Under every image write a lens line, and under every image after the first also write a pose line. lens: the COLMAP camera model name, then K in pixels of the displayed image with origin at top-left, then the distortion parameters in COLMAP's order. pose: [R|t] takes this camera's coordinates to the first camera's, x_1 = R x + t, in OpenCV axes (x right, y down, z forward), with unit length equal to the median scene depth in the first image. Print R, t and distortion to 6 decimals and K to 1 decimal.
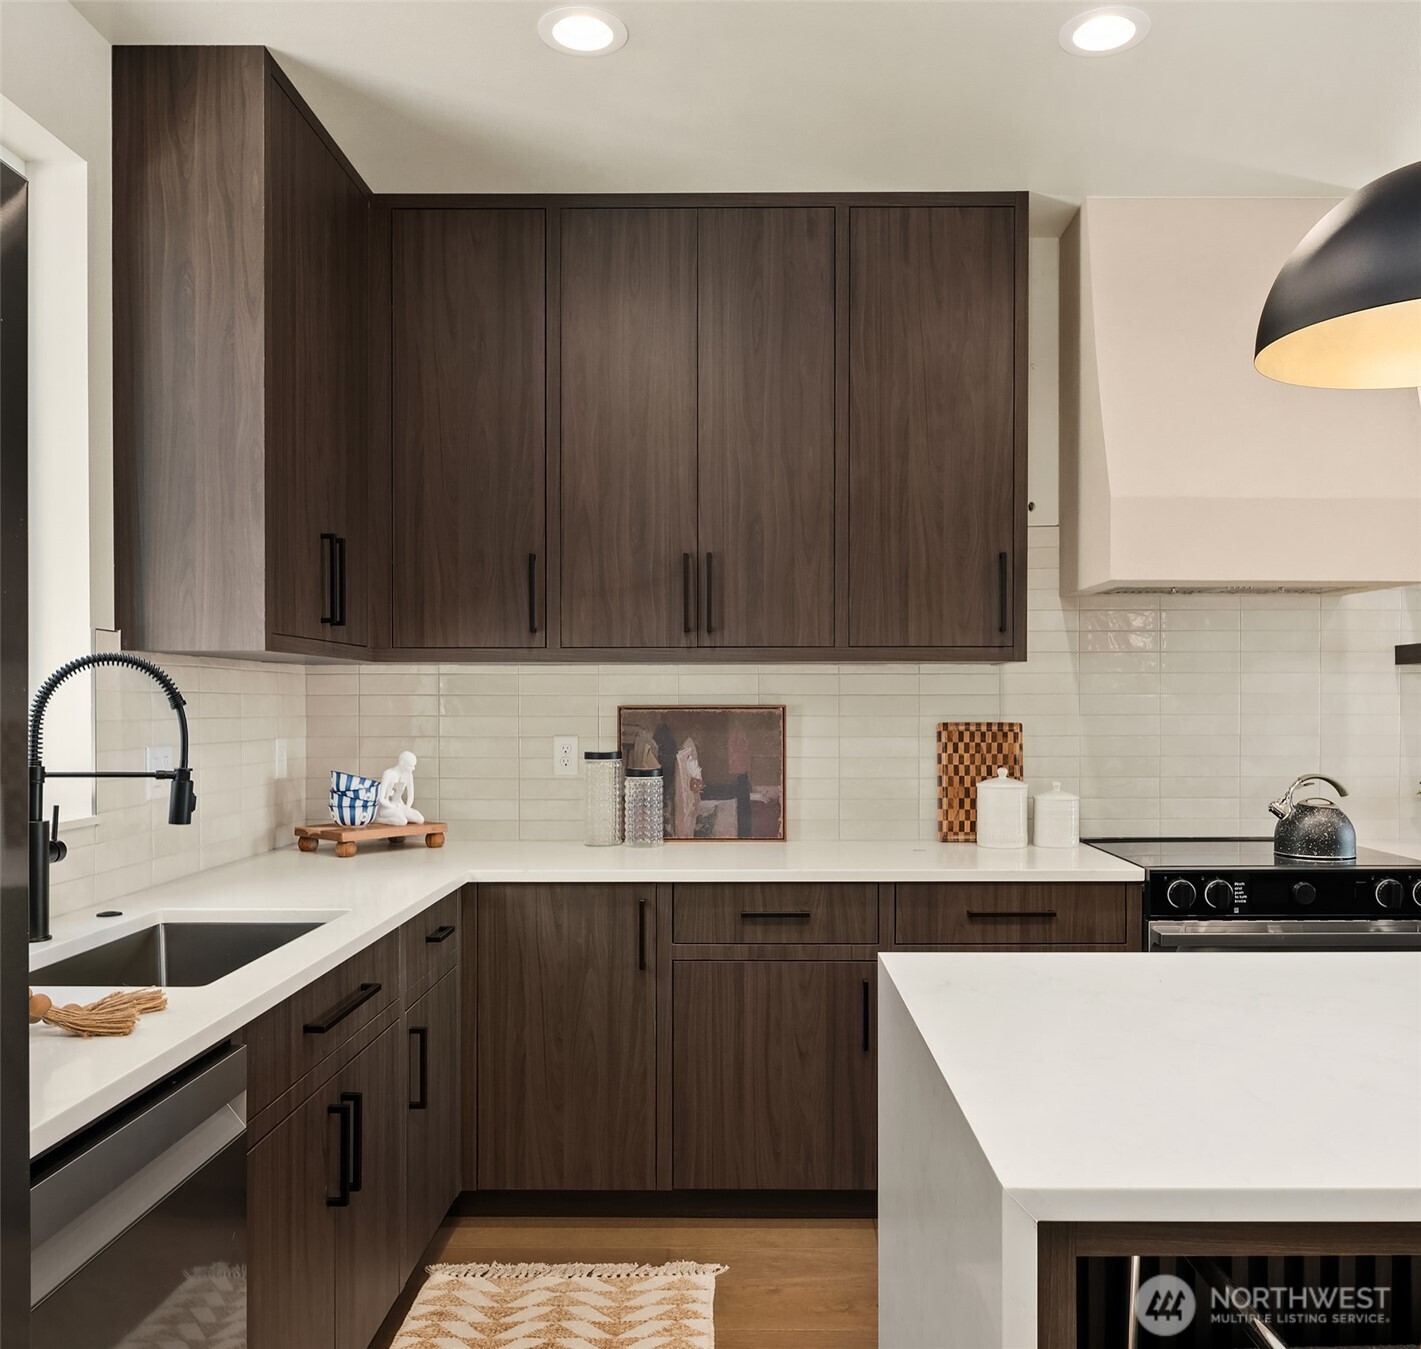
lens RADIAL K [[1265.7, 0, 709.0], [0, 1265.7, 703.5], [0, 0, 1]] dist [0.013952, 0.010634]
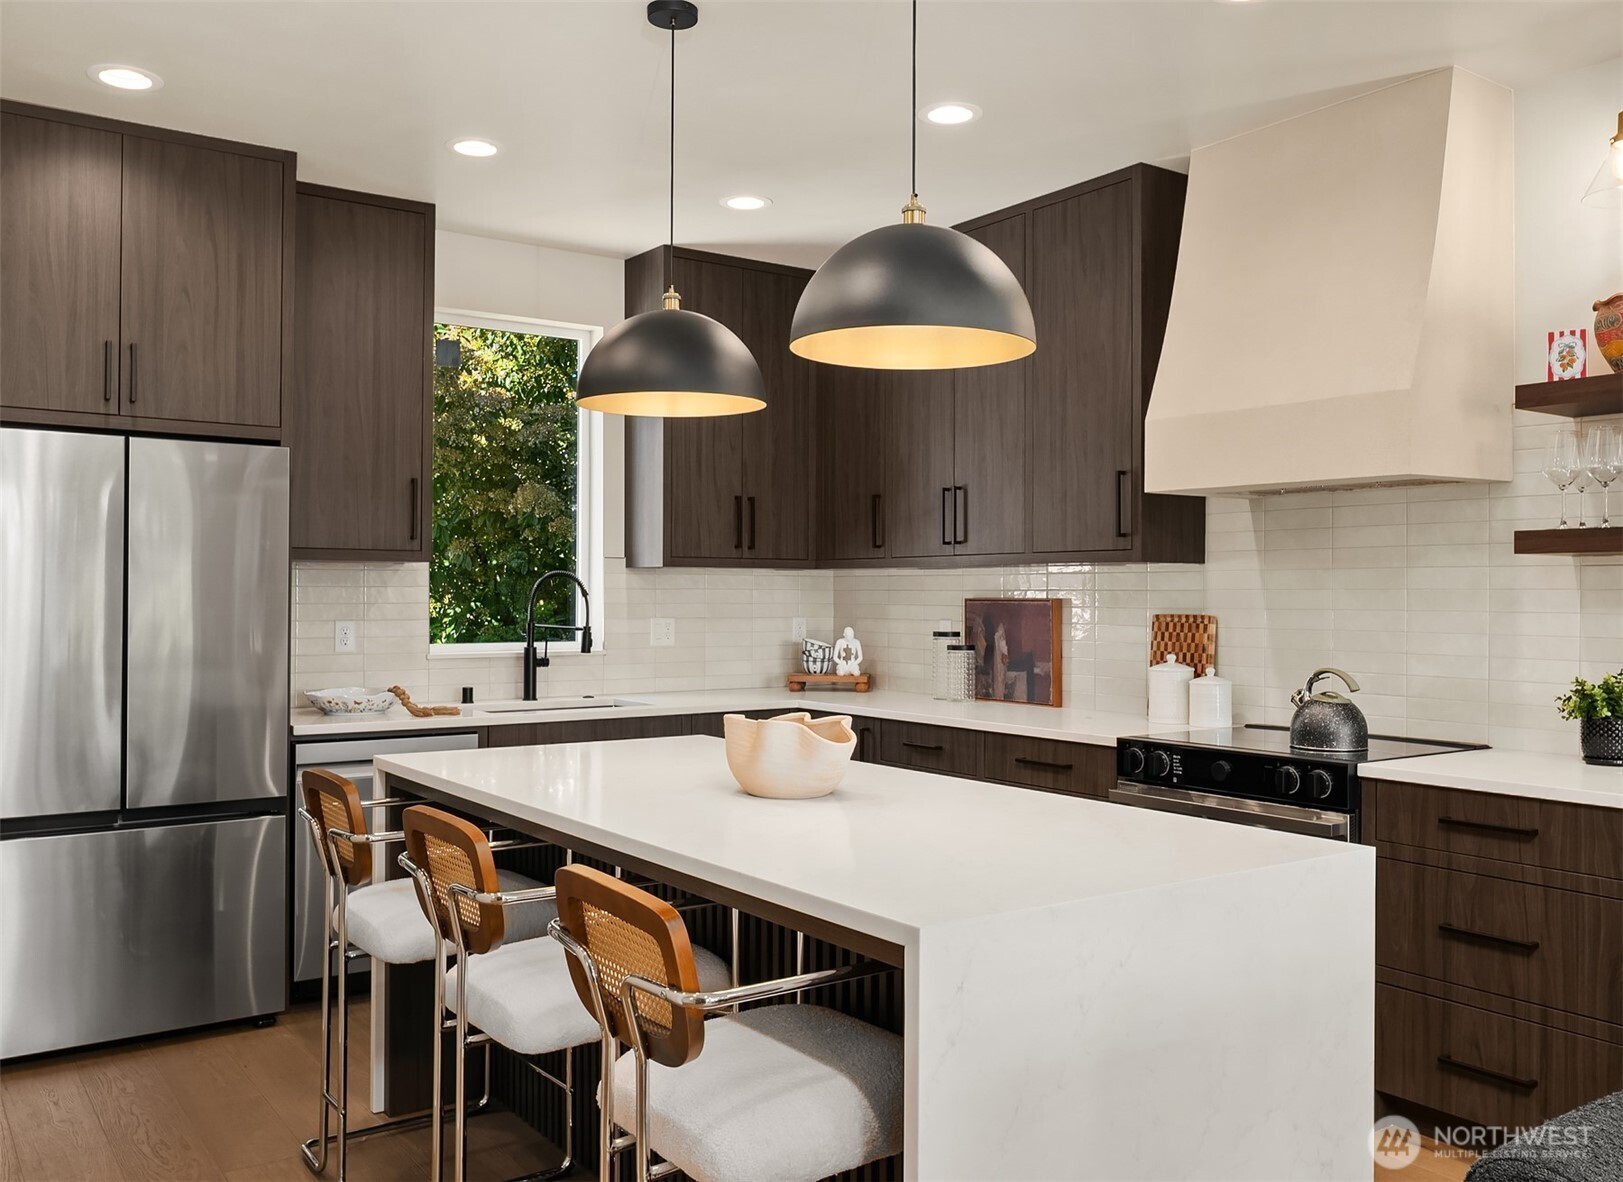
lens RADIAL K [[1358.5, 0, 809.3], [0, 1358.5, 588.1], [0, 0, 1]] dist [0.003394, 0.001331]
pose [[0.576025, -0.000872, -0.817431, 1.020945], [-0.007661, 0.999950, -0.006465, 0.001584], [0.817396, 0.009987, 0.575990, 0.025370]]
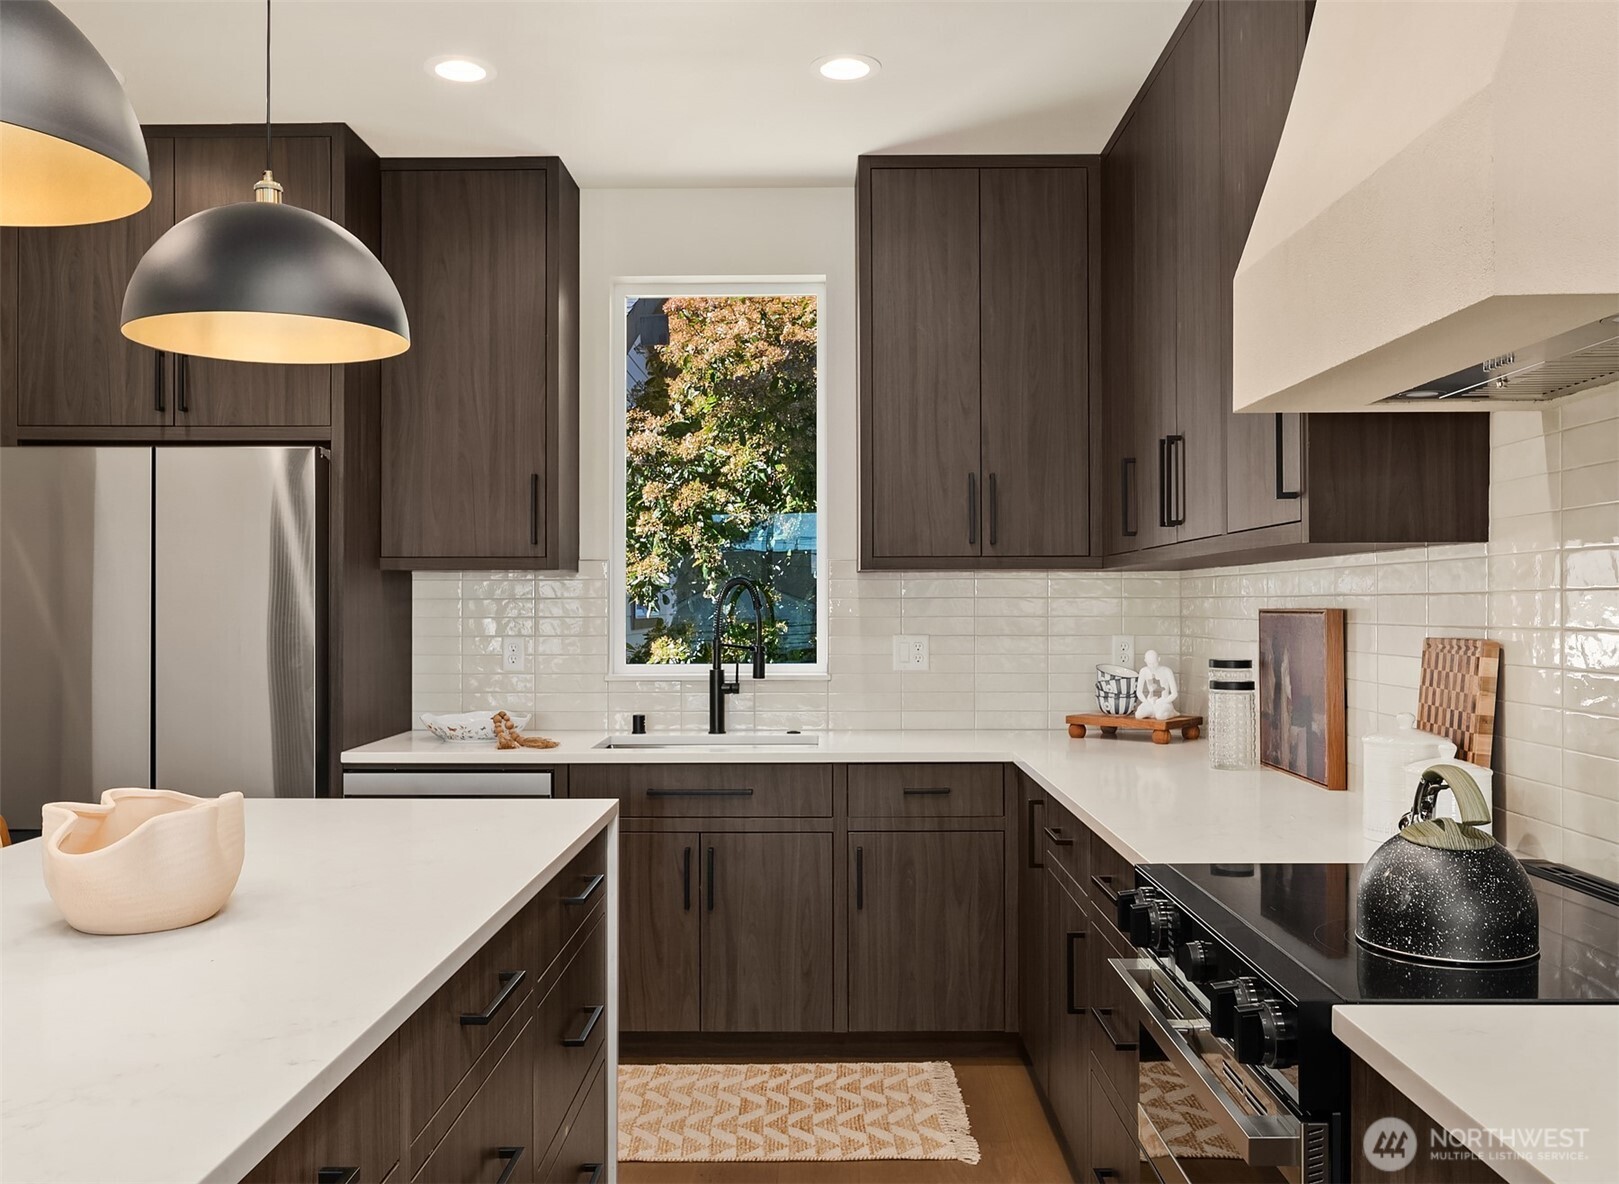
lens RADIAL K [[1355.2, 0, 818.8], [0, 1355.2, 604.9], [0, 0, 1]] dist [0.003394, 0.001331]
pose [[-0.009530, 0.001690, -0.999953, 0.870888], [-0.000982, 0.999998, 0.001699, -0.002177], [0.999954, 0.000998, -0.009529, 0.703957]]
